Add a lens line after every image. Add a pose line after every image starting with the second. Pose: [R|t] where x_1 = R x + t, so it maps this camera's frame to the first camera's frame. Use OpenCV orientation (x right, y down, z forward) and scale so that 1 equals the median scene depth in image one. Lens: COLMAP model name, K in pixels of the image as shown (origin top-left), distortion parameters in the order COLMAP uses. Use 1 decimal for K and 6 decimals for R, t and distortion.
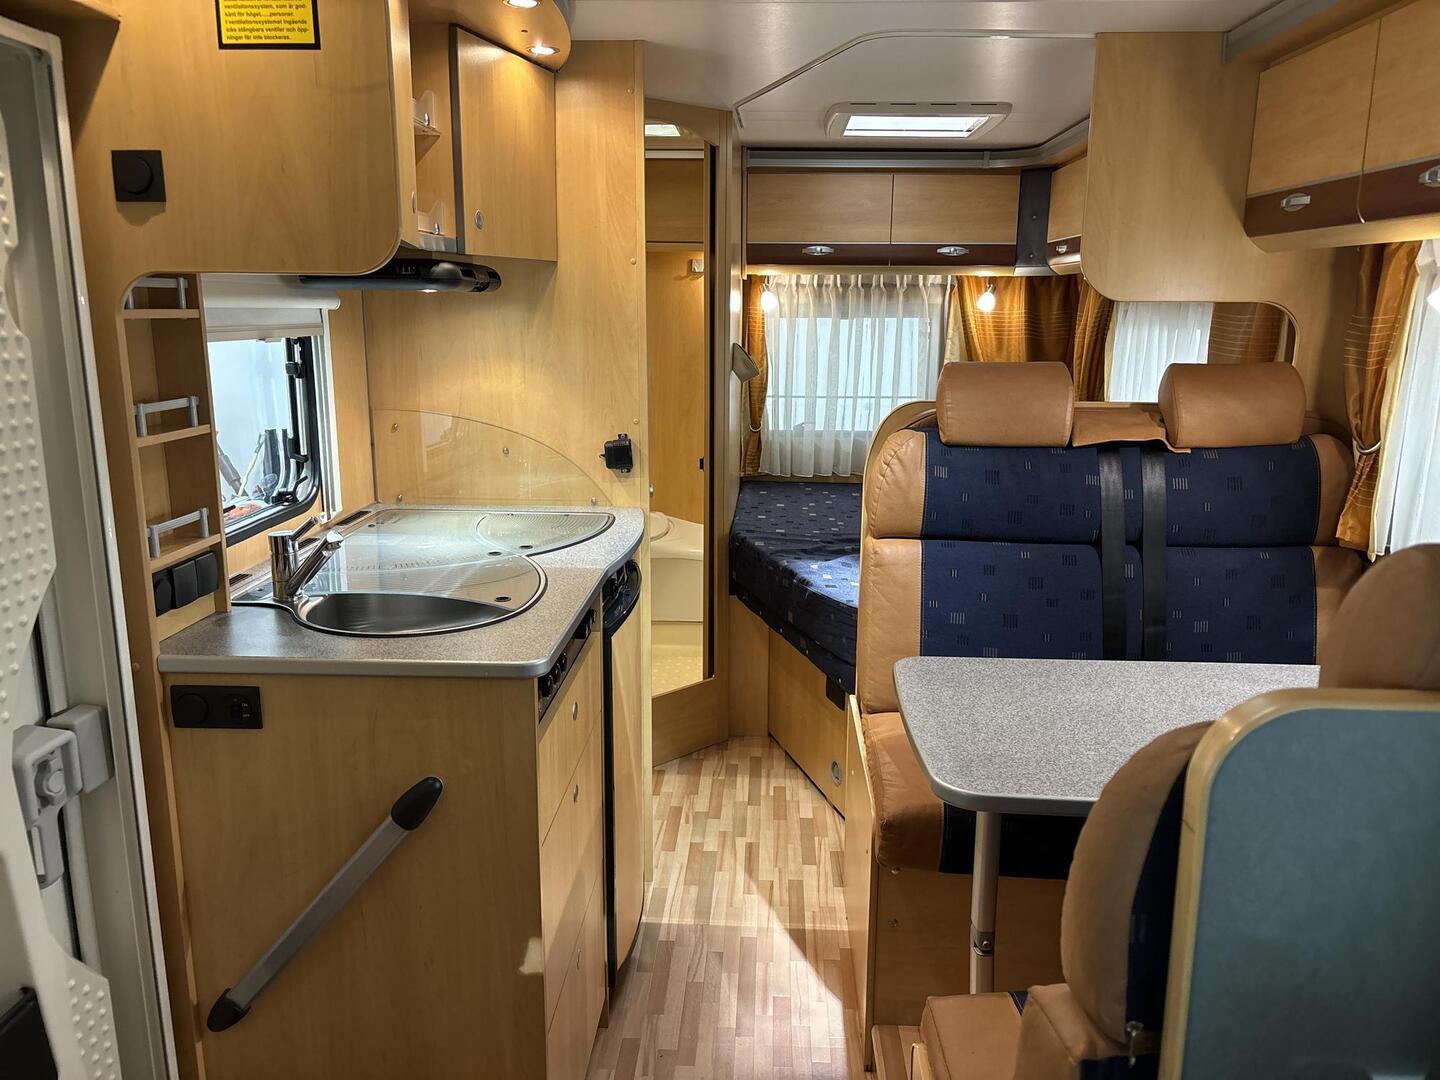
lens RADIAL K [[1101.3, 0, 726.9], [0, 1101.3, 540.1], [0, 0, 1]] dist [0.059108, -0.072474]
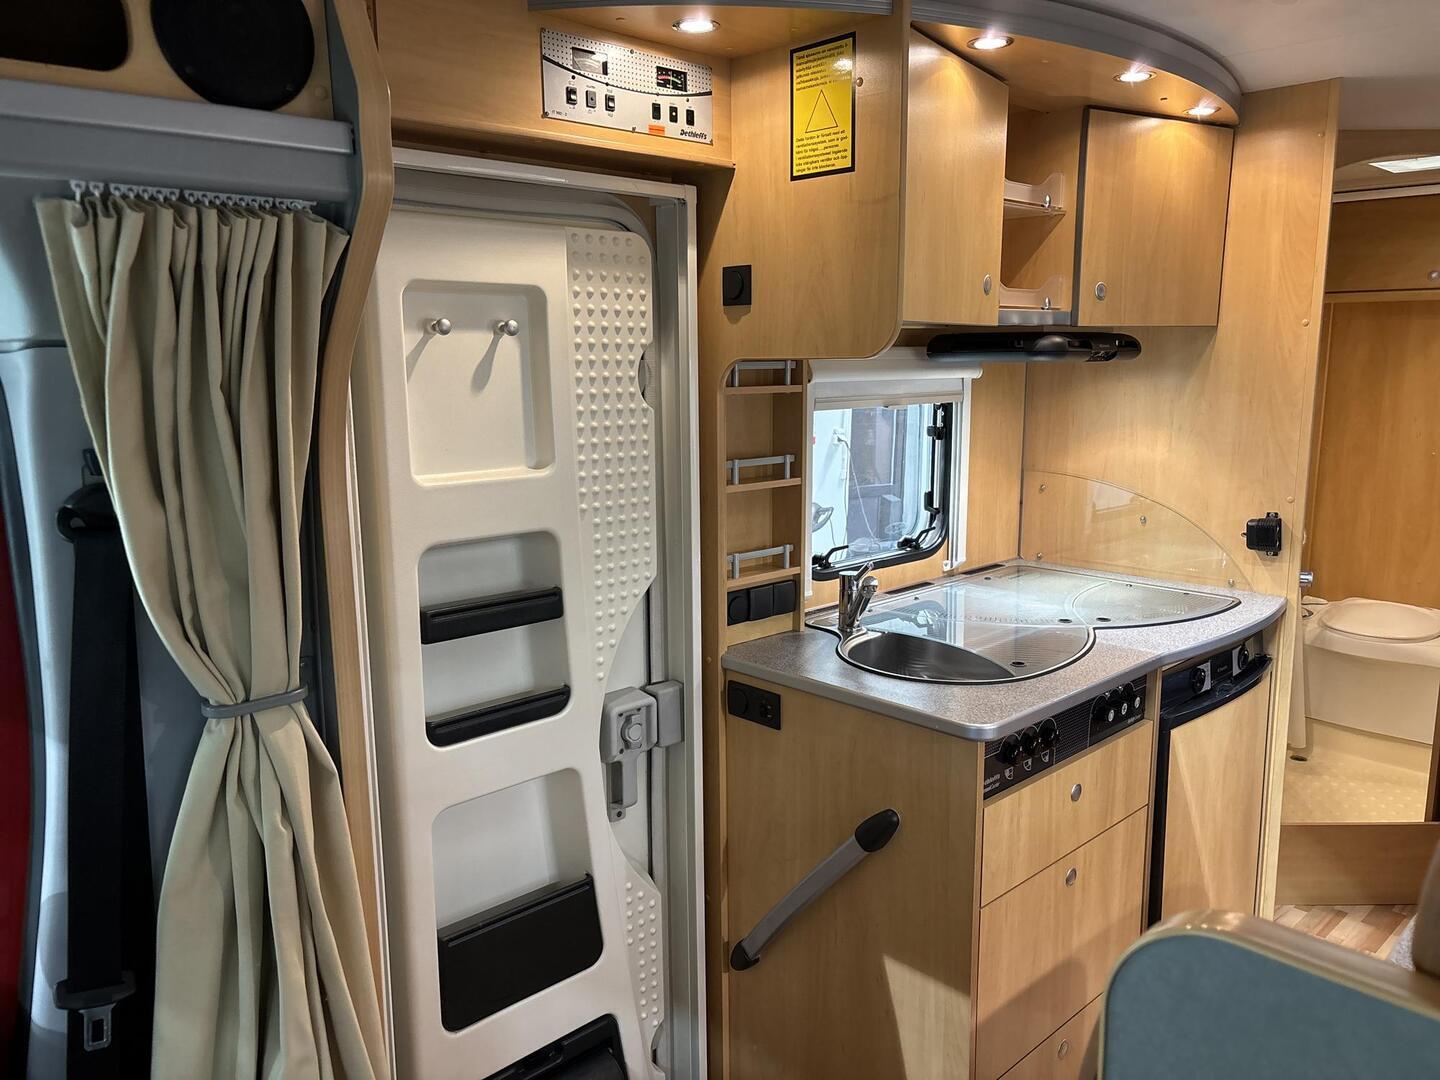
lens RADIAL K [[1088.3, 0, 726.5], [0, 1088.3, 544.5], [0, 0, 1]] dist [0.076476, -0.082641]
pose [[0.725030, 0.107648, -0.680252, 0.213041], [-0.134079, 0.990873, 0.013897, -0.025895], [0.675540, 0.081132, 0.732846, 0.048746]]
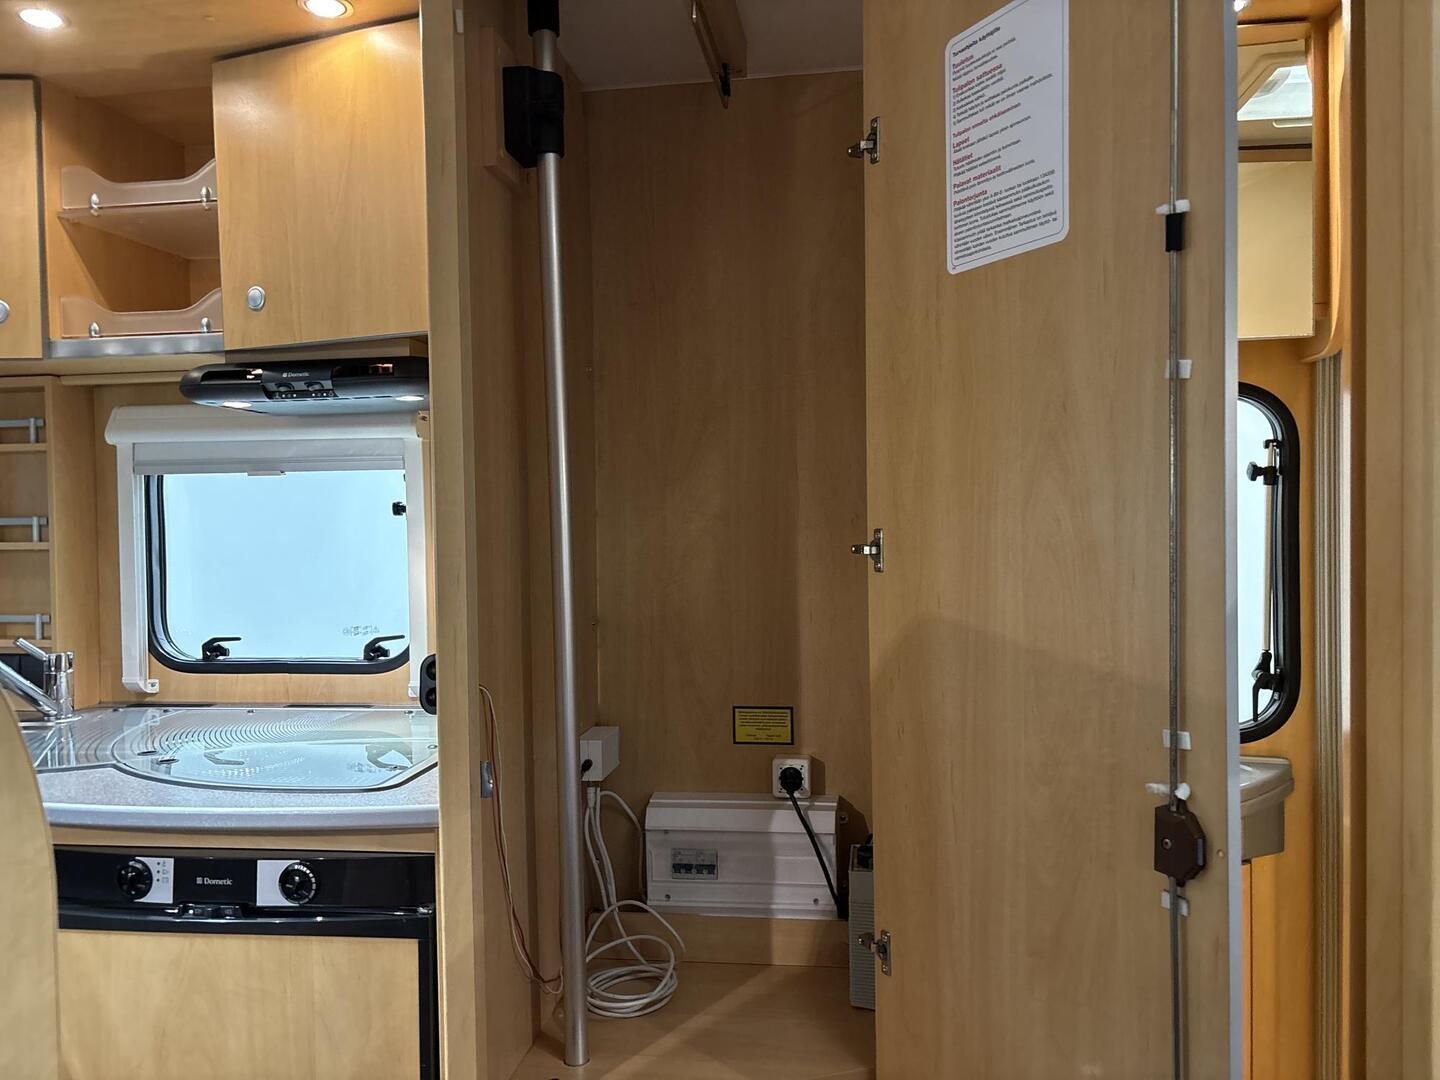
lens RADIAL K [[1088.3, 0, 726.5], [0, 1088.3, 544.5], [0, 0, 1]] dist [0.076476, -0.082641]
pose [[-0.097461, 0.025679, -0.994908, 0.414167], [-0.194996, 0.979799, 0.044391, -0.202242], [0.975950, 0.198329, -0.090485, 1.254364]]
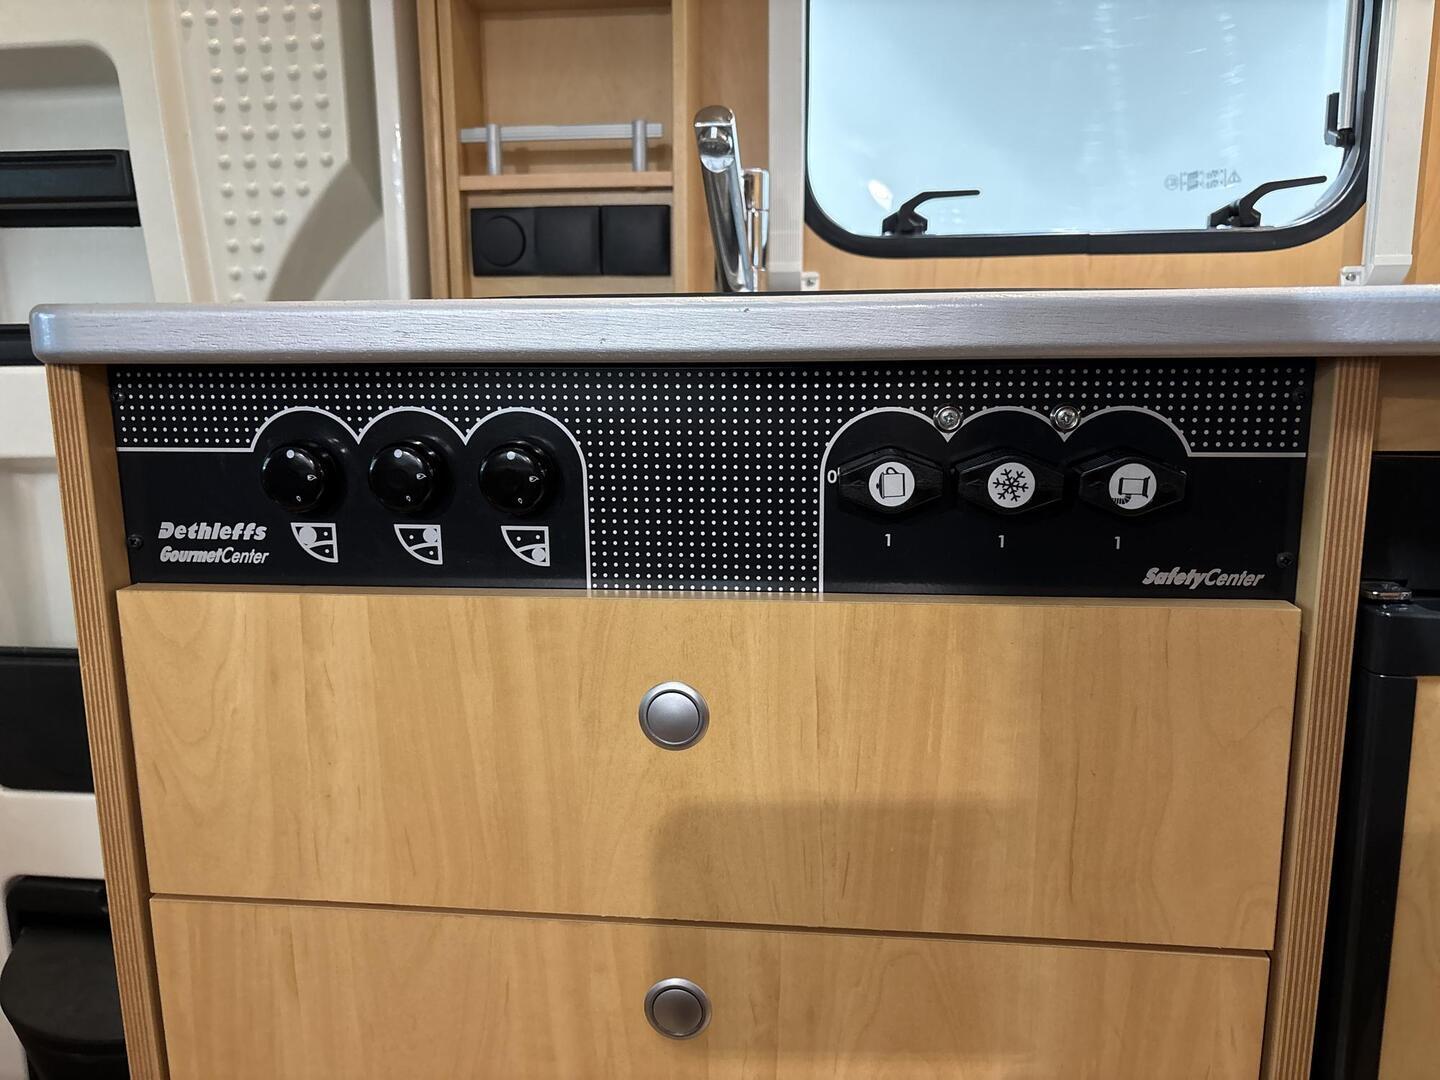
lens RADIAL K [[1101.3, 0, 726.9], [0, 1101.3, 540.1], [0, 0, 1]] dist [0.059108, -0.072474]
pose [[-0.067670, 0.173124, -0.982572, 0.096136], [-0.204911, 0.961424, 0.183510, 0.046992], [0.976439, 0.213758, -0.029585, 0.783016]]
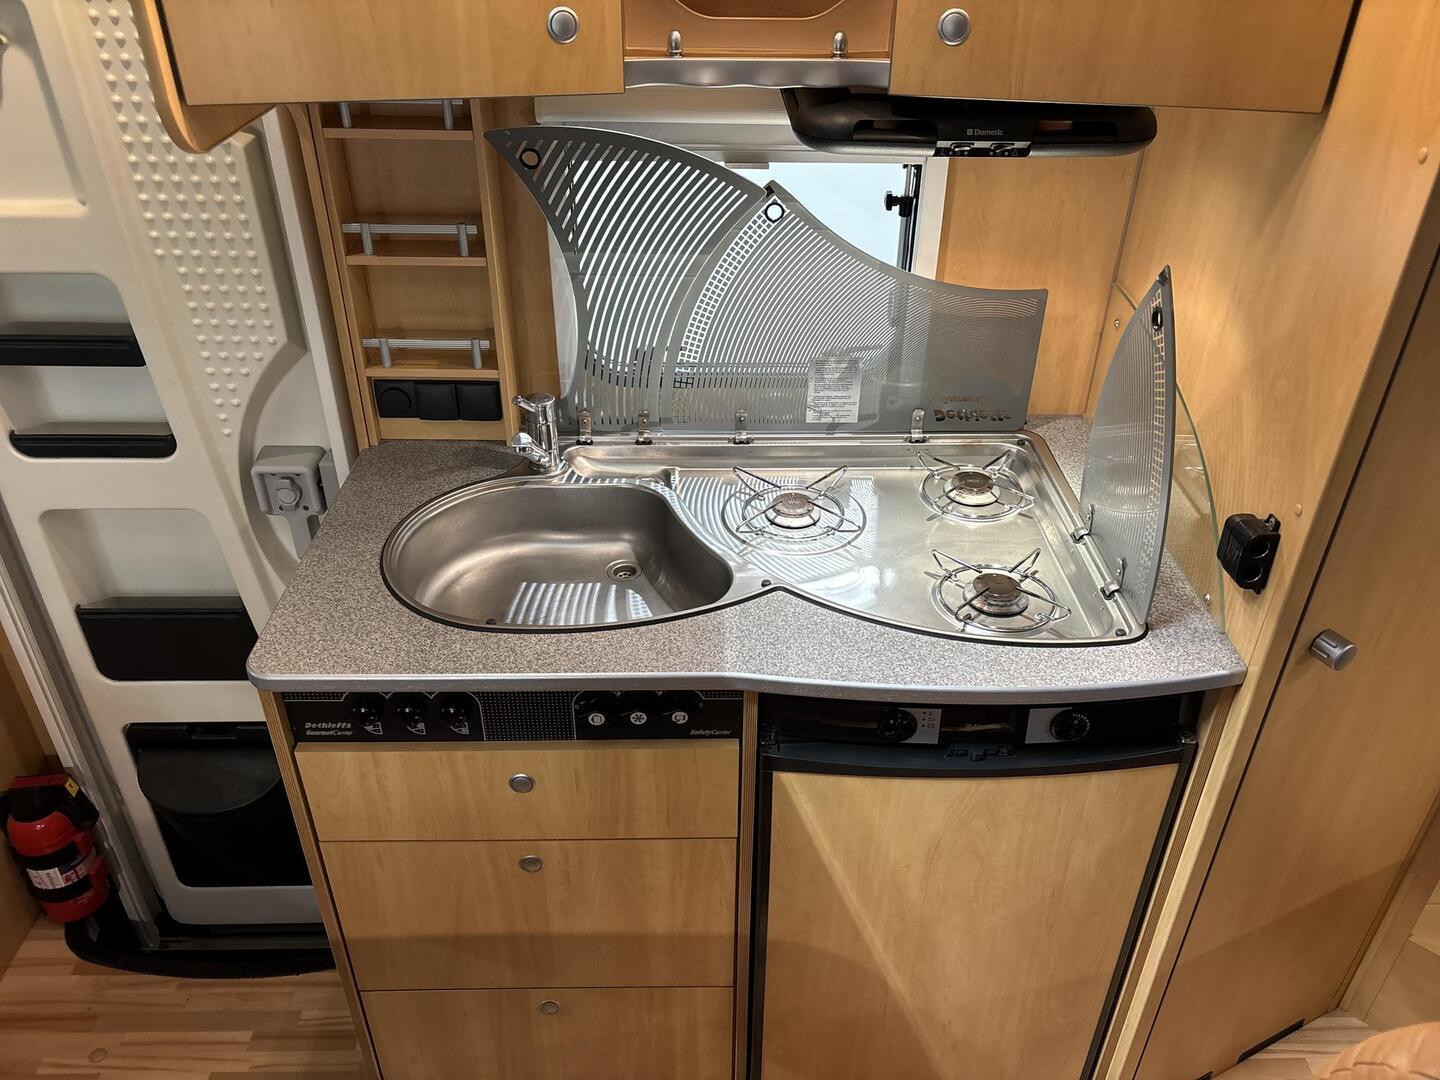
lens RADIAL K [[1088.3, 0, 726.5], [0, 1088.3, 544.5], [0, 0, 1]] dist [0.076476, -0.082641]
pose [[0.060431, 0.541379, -0.838604, 0.309727], [-0.223424, 0.826160, 0.517245, -0.299487], [0.972846, 0.156107, 0.170883, 0.760818]]
